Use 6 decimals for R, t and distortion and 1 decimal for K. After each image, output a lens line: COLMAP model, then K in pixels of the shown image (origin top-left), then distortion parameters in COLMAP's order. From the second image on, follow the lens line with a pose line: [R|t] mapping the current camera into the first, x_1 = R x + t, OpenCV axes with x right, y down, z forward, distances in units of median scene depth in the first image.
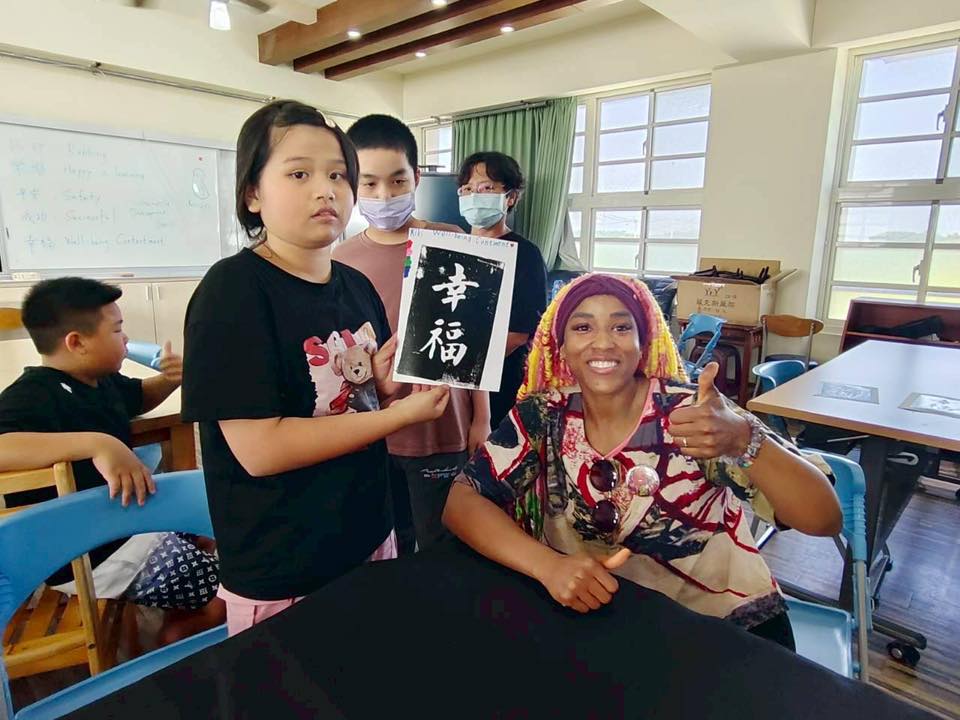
lens RADIAL K [[603.1, 0, 477.8], [0, 603.1, 351.9], [0, 0, 1]] dist [-0.003148, -0.003309]
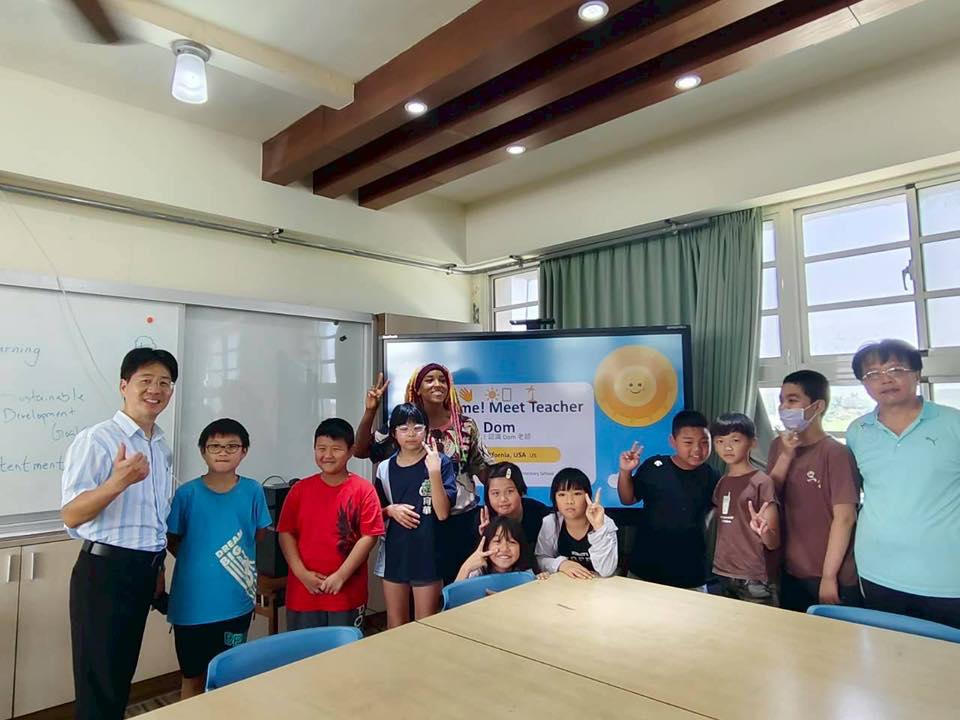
lens RADIAL K [[670.3, 0, 481.9], [0, 670.3, 358.7], [0, 0, 1]] dist [-0.005035, -0.001918]
pose [[0.999046, -0.029591, -0.032109, -0.110272], [0.020128, 0.964657, -0.262737, -0.099960], [0.038749, 0.261841, 0.964333, 0.373036]]
